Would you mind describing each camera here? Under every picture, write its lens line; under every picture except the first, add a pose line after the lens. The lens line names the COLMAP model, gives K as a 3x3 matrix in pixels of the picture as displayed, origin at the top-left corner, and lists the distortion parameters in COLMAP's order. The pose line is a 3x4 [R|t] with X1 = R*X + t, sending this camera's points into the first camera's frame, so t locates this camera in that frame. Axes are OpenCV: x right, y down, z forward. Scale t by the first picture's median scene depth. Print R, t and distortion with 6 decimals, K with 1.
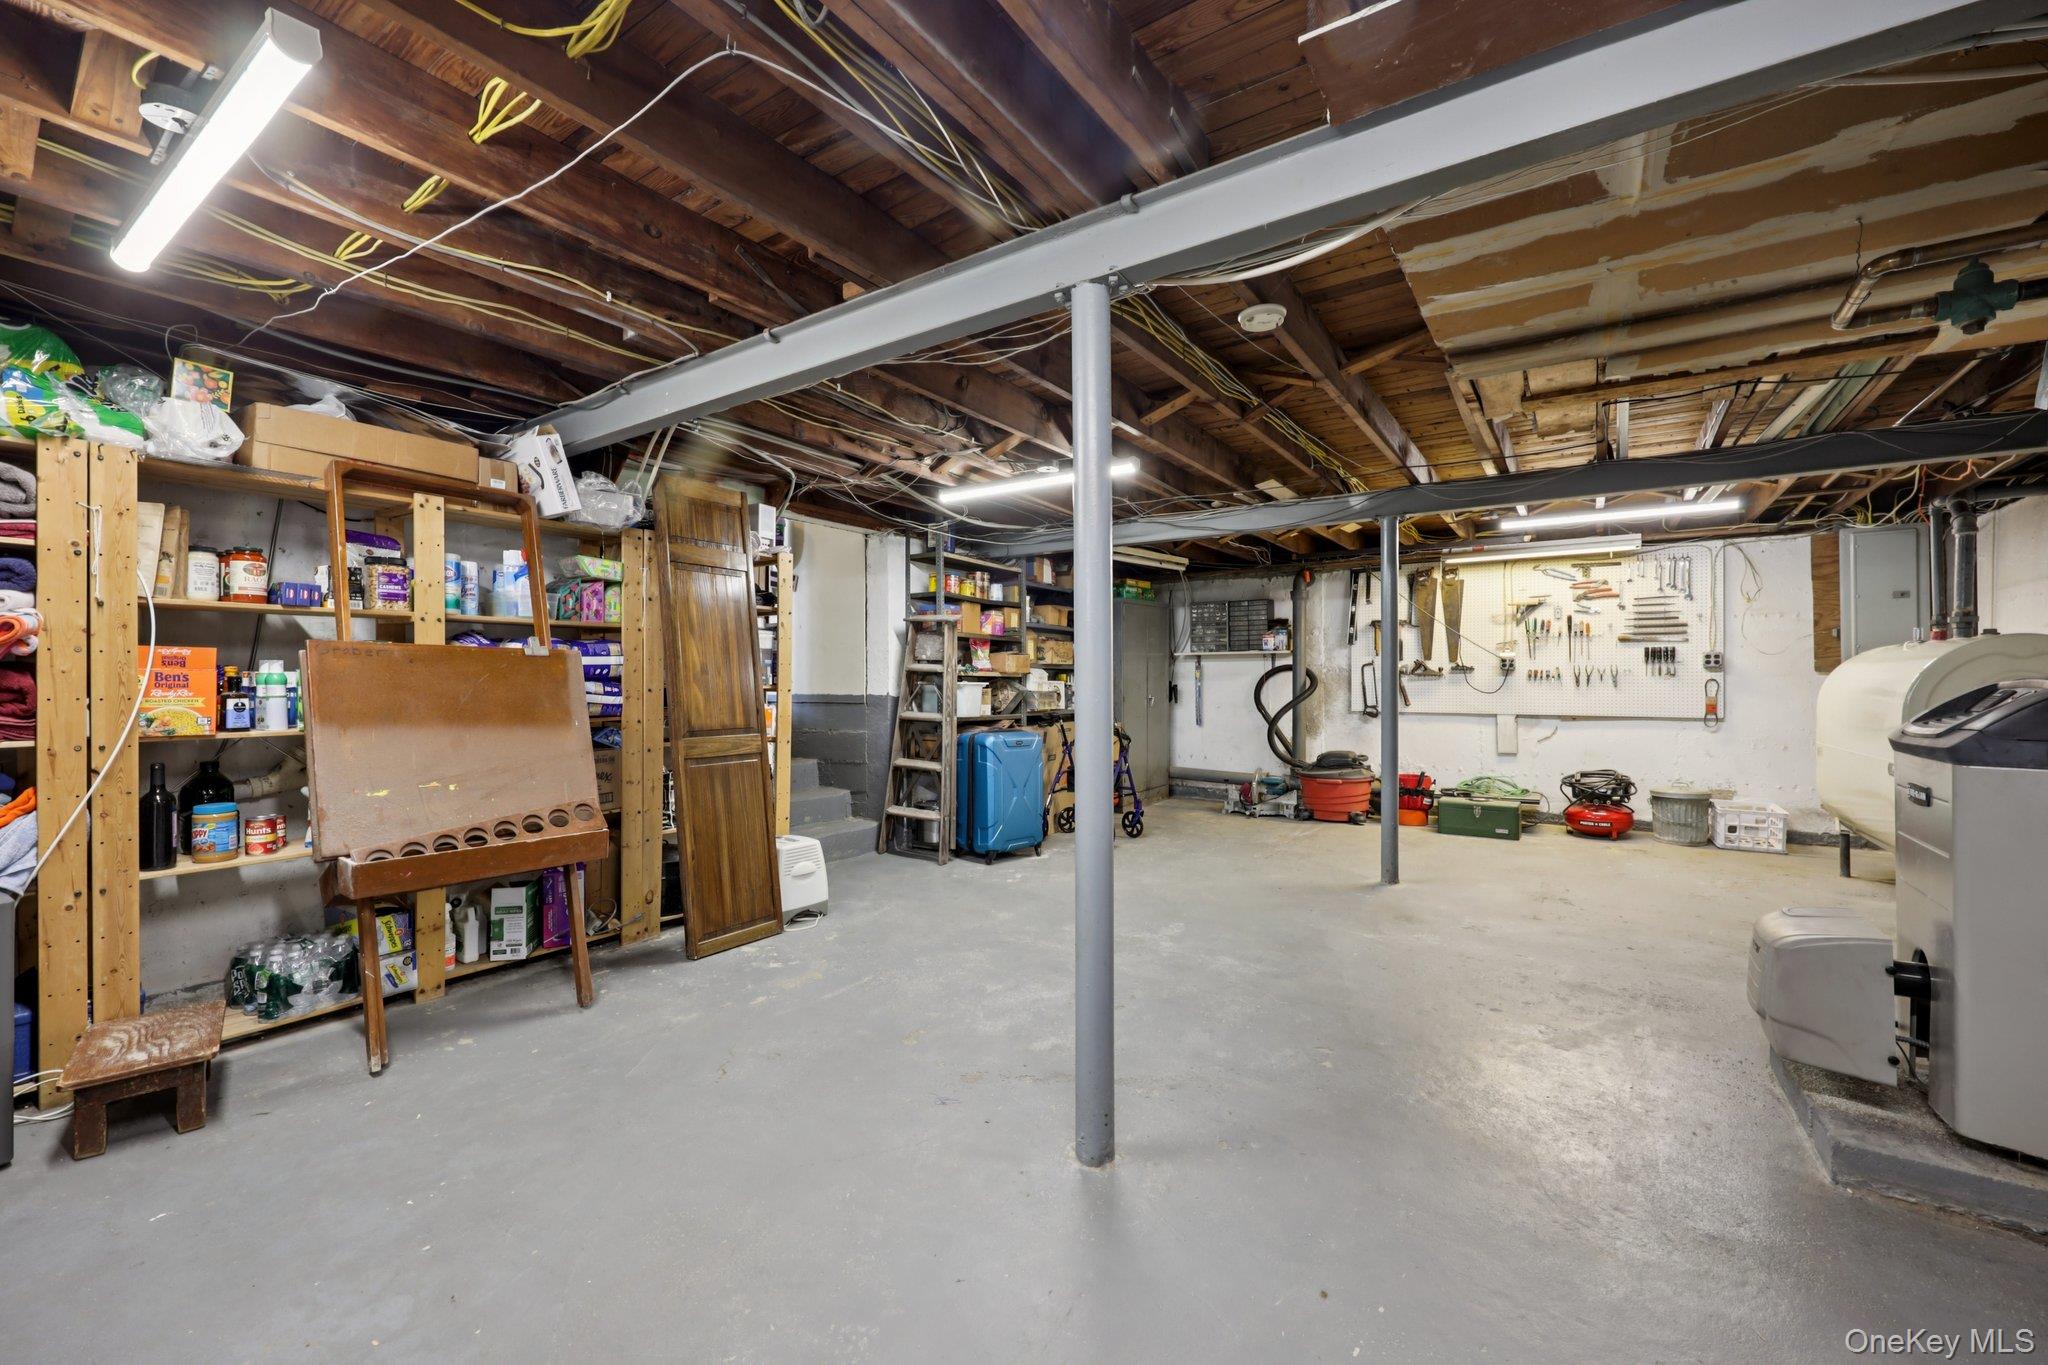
lens RADIAL K [[829.2, 0, 1026.2], [0, 829.2, 677.0], [0, 0, 1]] dist [-0.003109, 0.000902]
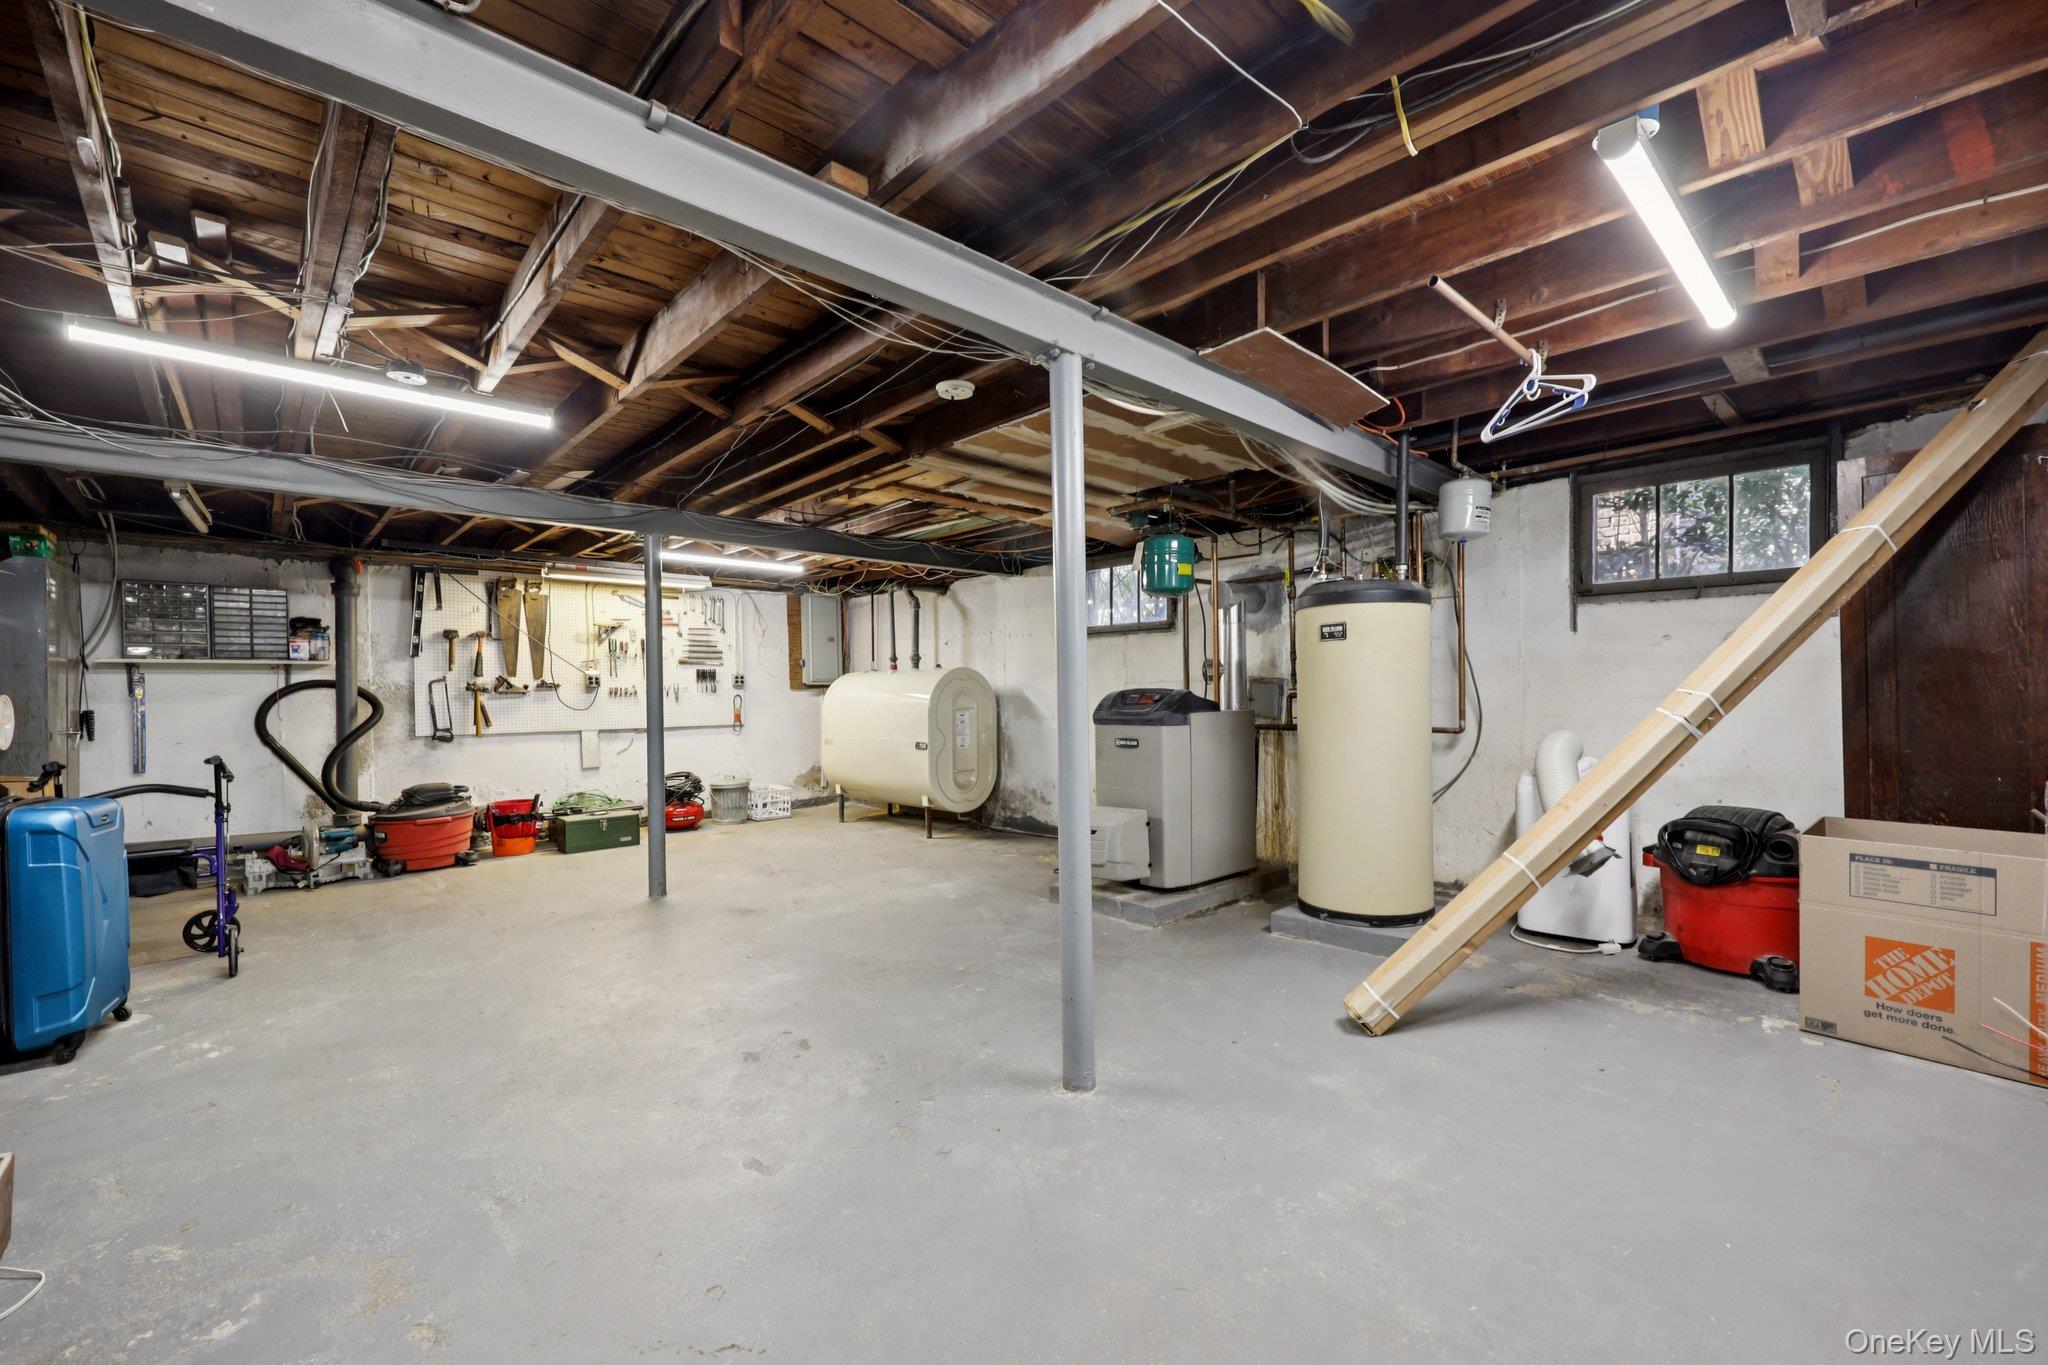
lens RADIAL K [[829.2, 0, 1041.8], [0, 829.2, 692.0], [0, 0, 1]] dist [-0.003109, 0.000902]
pose [[0.207766, -0.001975, 0.978177, -0.318672], [0.009374, 0.999956, 0.000027, 0.002563], [-0.978134, 0.009164, 0.207775, 0.230635]]
